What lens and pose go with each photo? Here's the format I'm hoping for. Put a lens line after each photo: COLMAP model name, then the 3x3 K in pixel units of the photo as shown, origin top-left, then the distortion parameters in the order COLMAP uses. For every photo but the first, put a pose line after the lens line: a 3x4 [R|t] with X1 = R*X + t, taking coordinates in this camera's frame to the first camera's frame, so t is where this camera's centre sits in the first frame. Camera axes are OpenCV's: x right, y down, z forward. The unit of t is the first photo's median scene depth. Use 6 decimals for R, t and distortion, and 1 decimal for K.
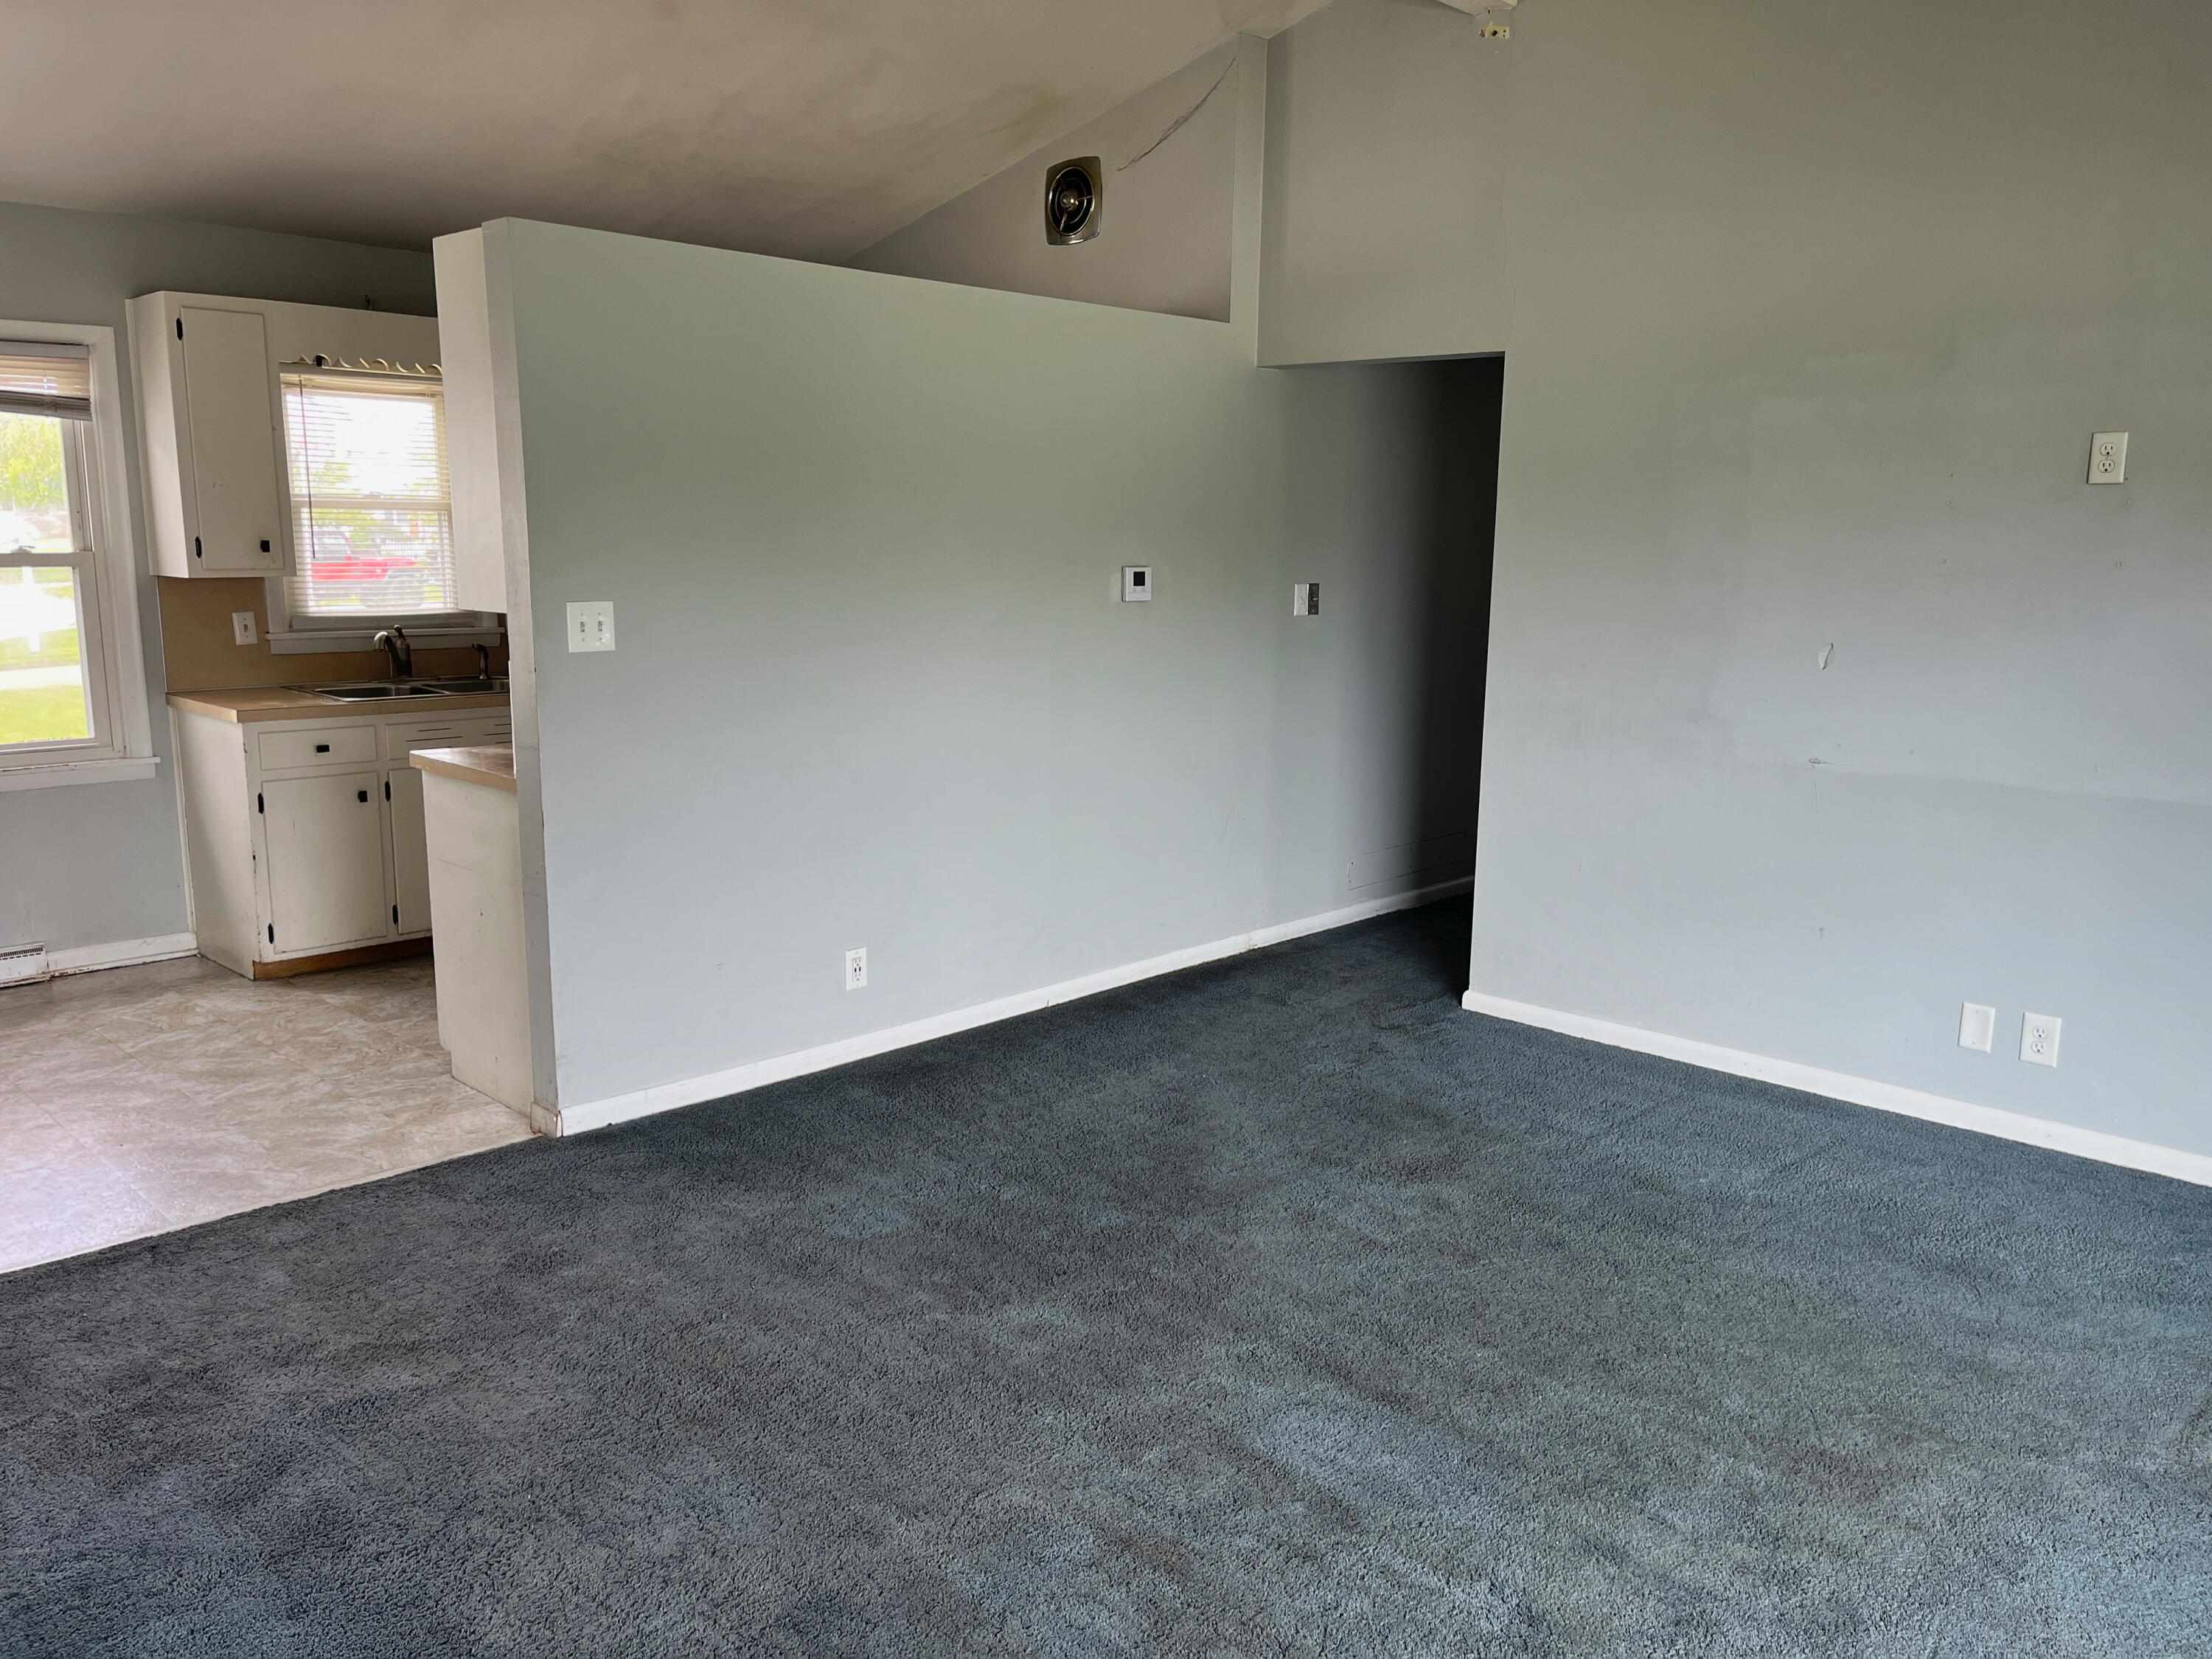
lens RADIAL K [[1675.4, 0, 1120.3], [0, 1675.4, 834.3], [0, 0, 1]] dist [0.051251, -0.077974]
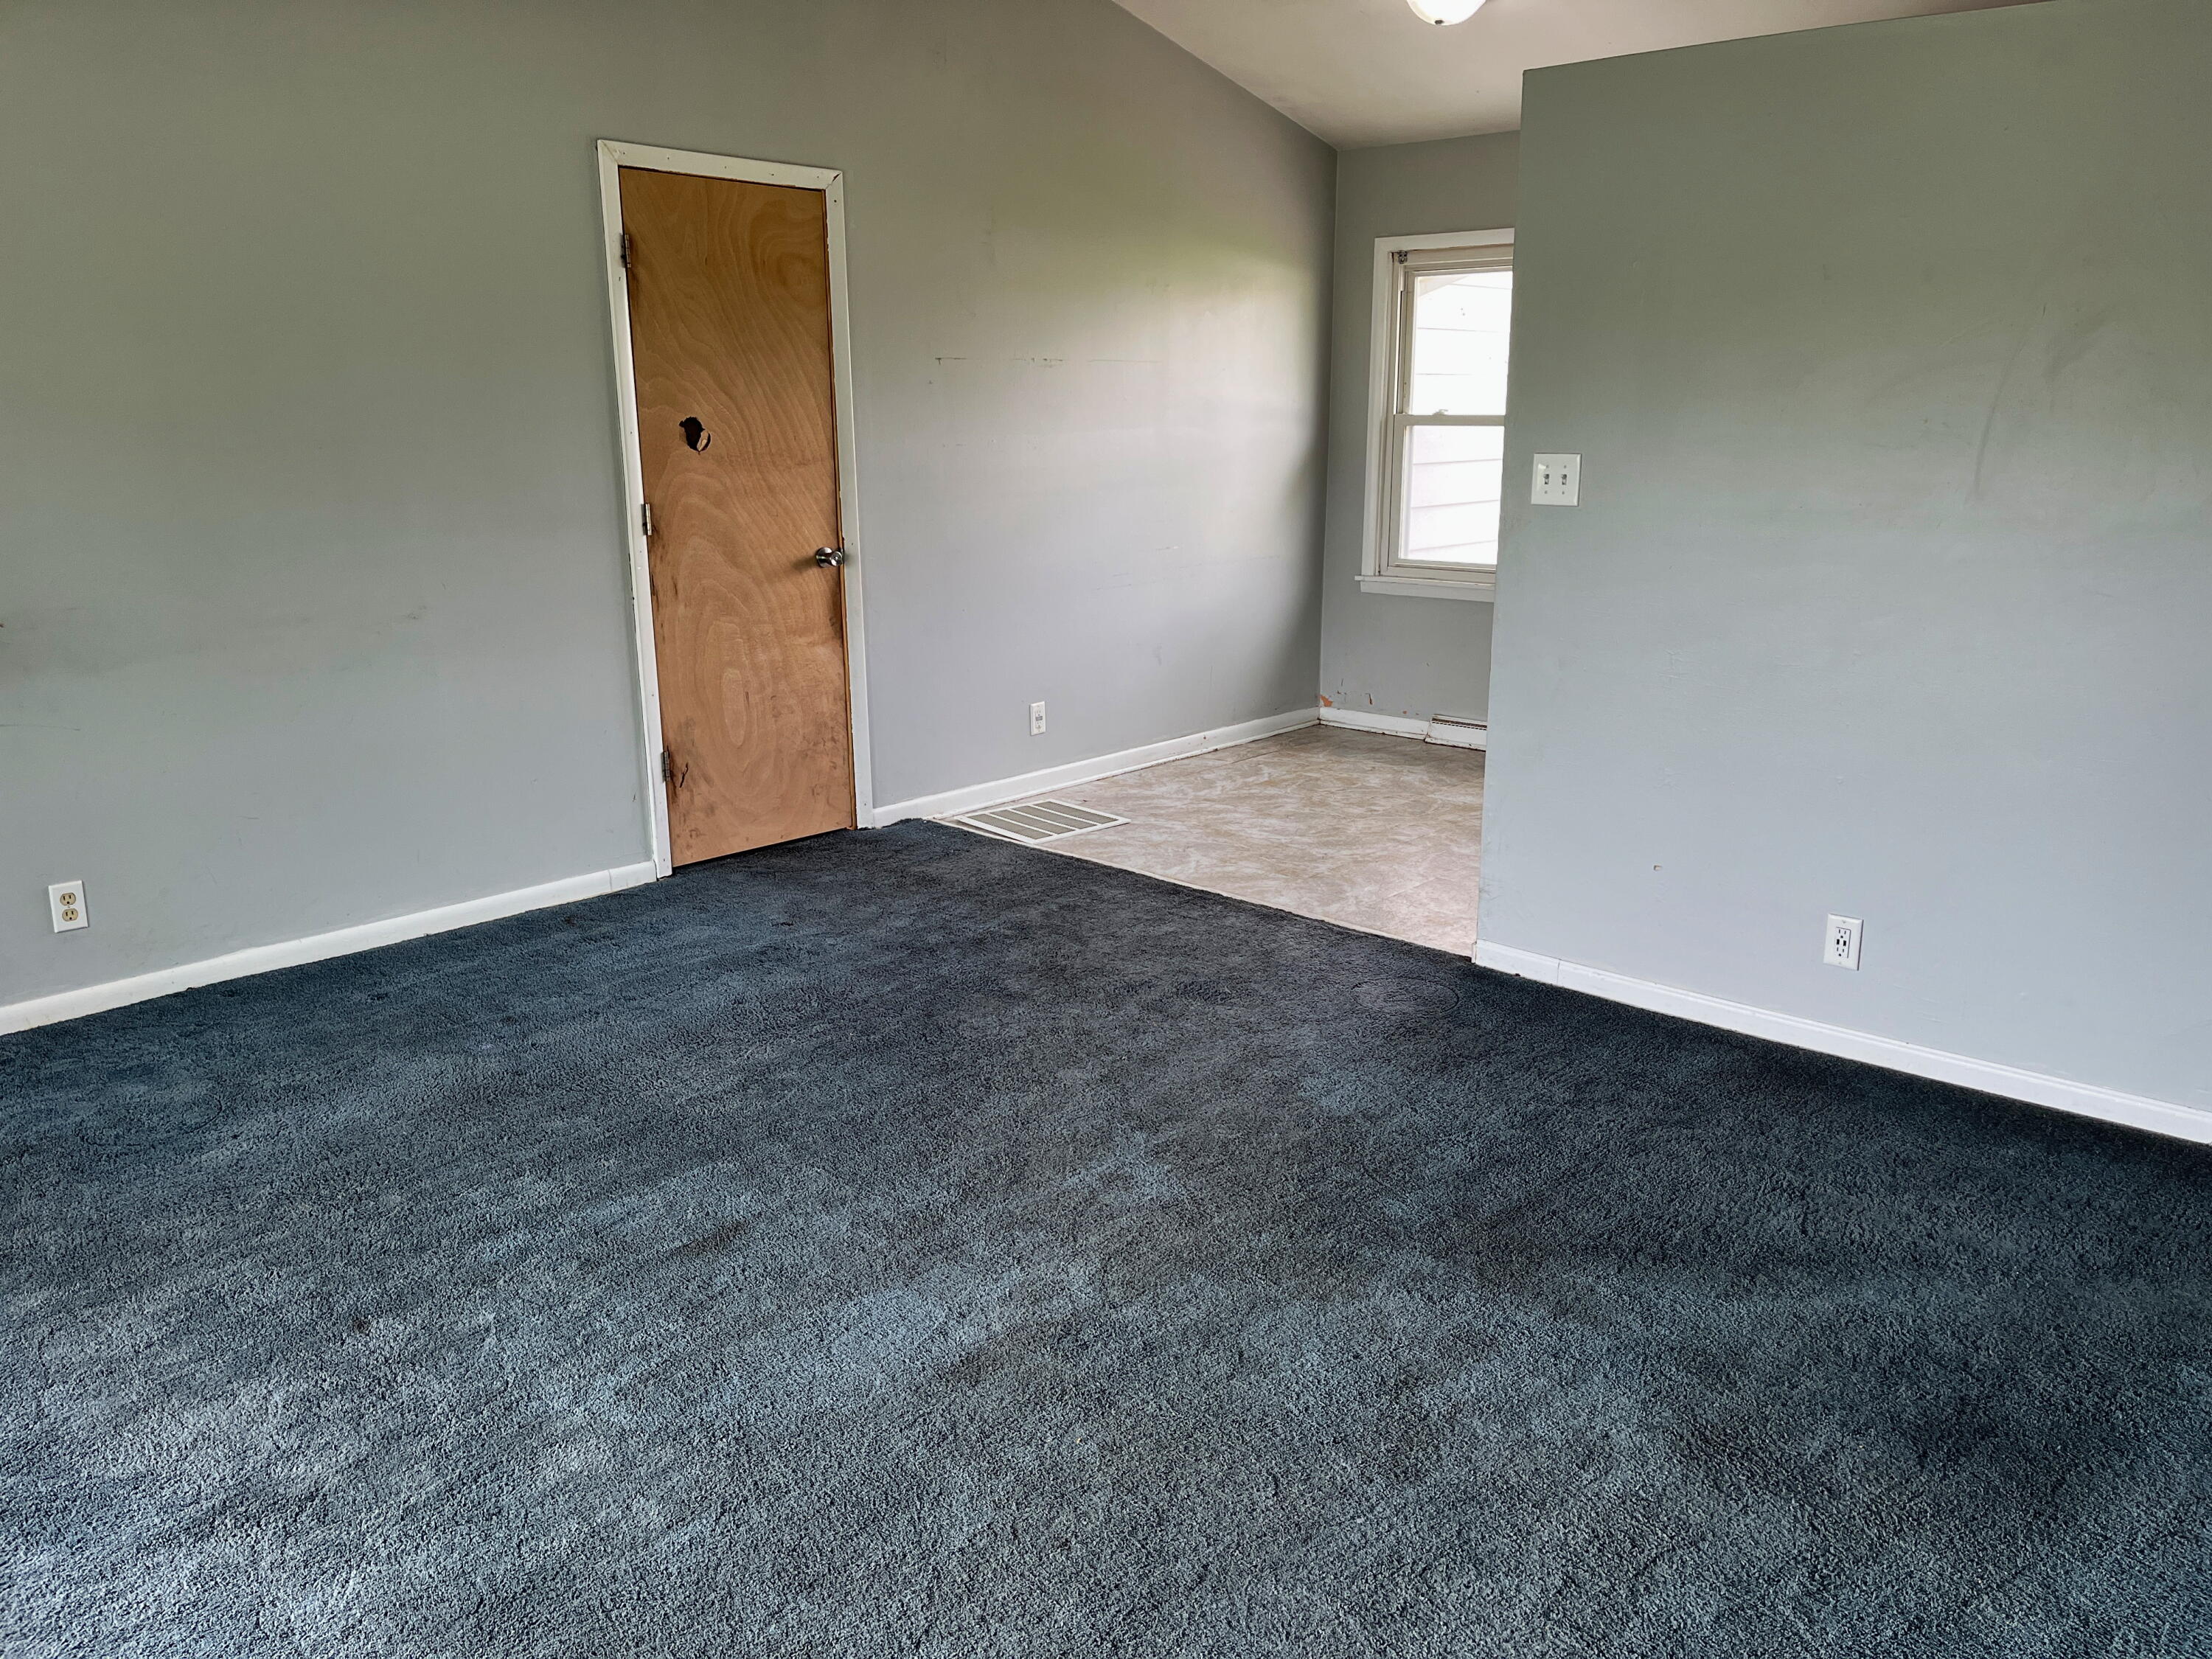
lens RADIAL K [[1648.0, 0, 1104.6], [0, 1648.0, 823.3], [0, 0, 1]] dist [-0.000139, -0.001387]
pose [[0.042536, 0.234358, -0.971219, 0.636525], [-0.178862, 0.958181, 0.223379, -0.094095], [0.982954, 0.164212, 0.082675, 0.660707]]
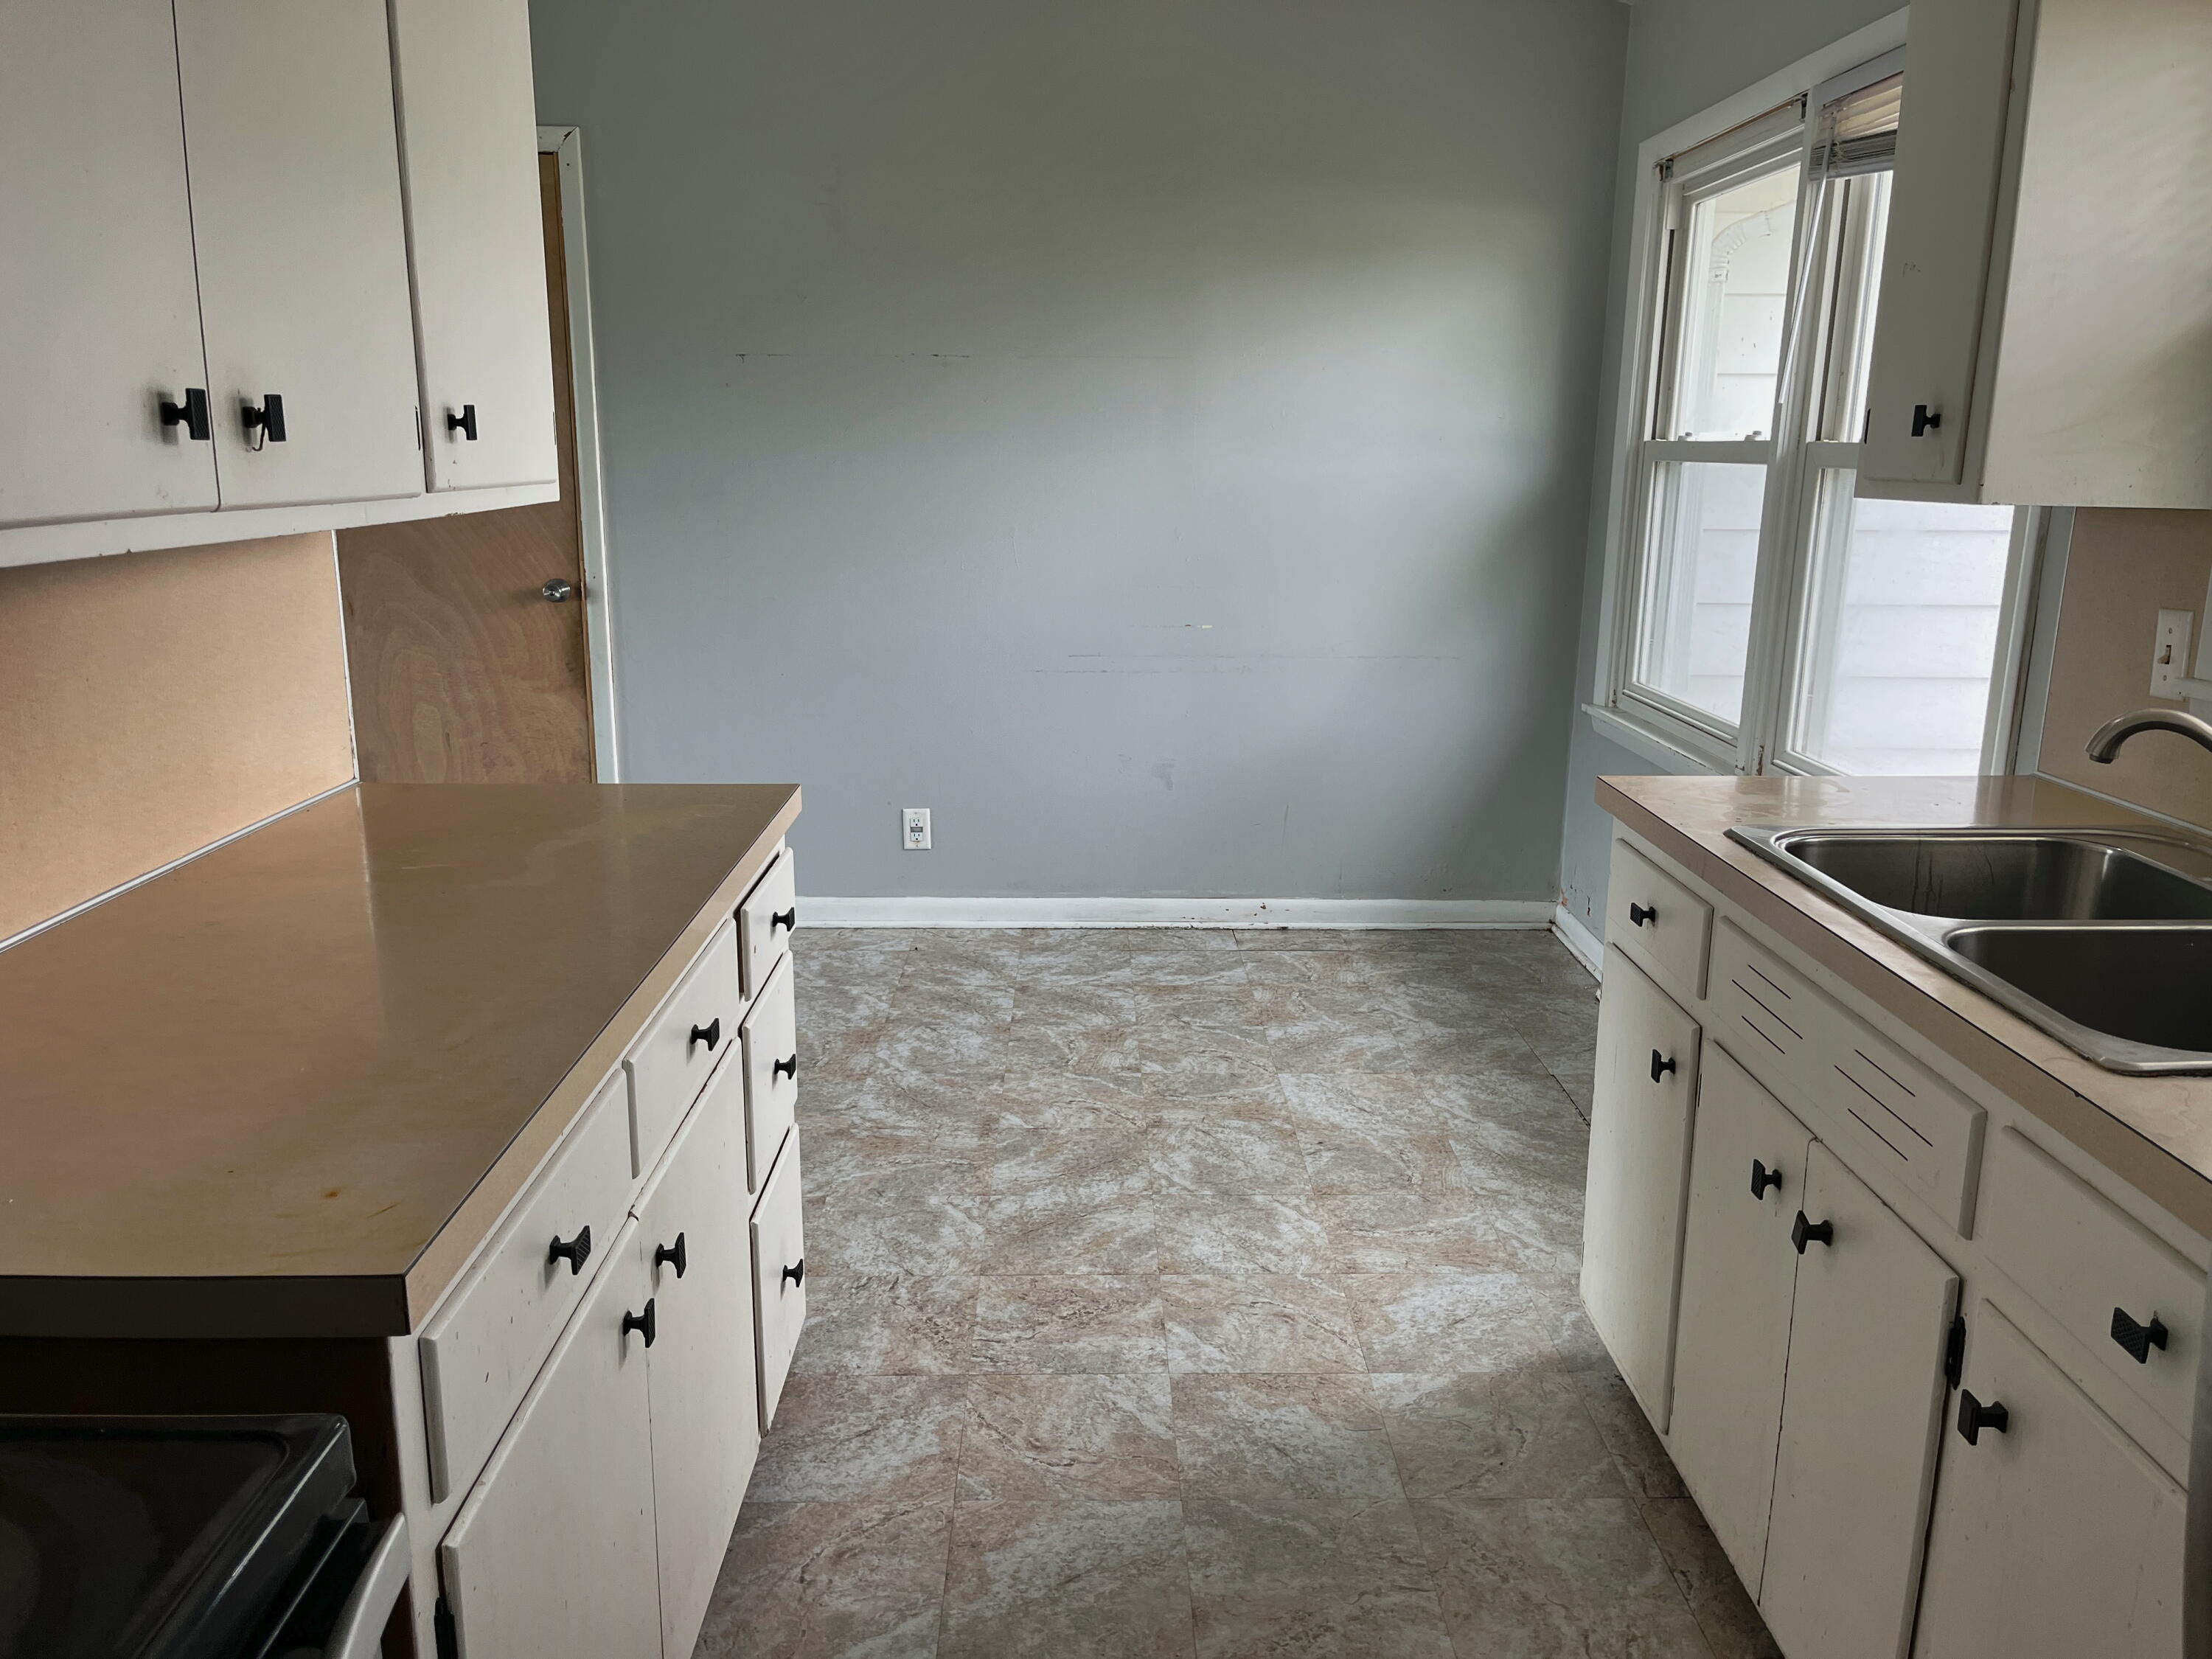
lens RADIAL K [[1675.4, 0, 1120.3], [0, 1675.4, 834.3], [0, 0, 1]] dist [0.051251, -0.077974]
pose [[-0.698358, 0.150035, -0.699847, -0.122685], [-0.150438, 0.925173, 0.348459, -0.260274], [0.699761, 0.348633, -0.623530, 1.522834]]
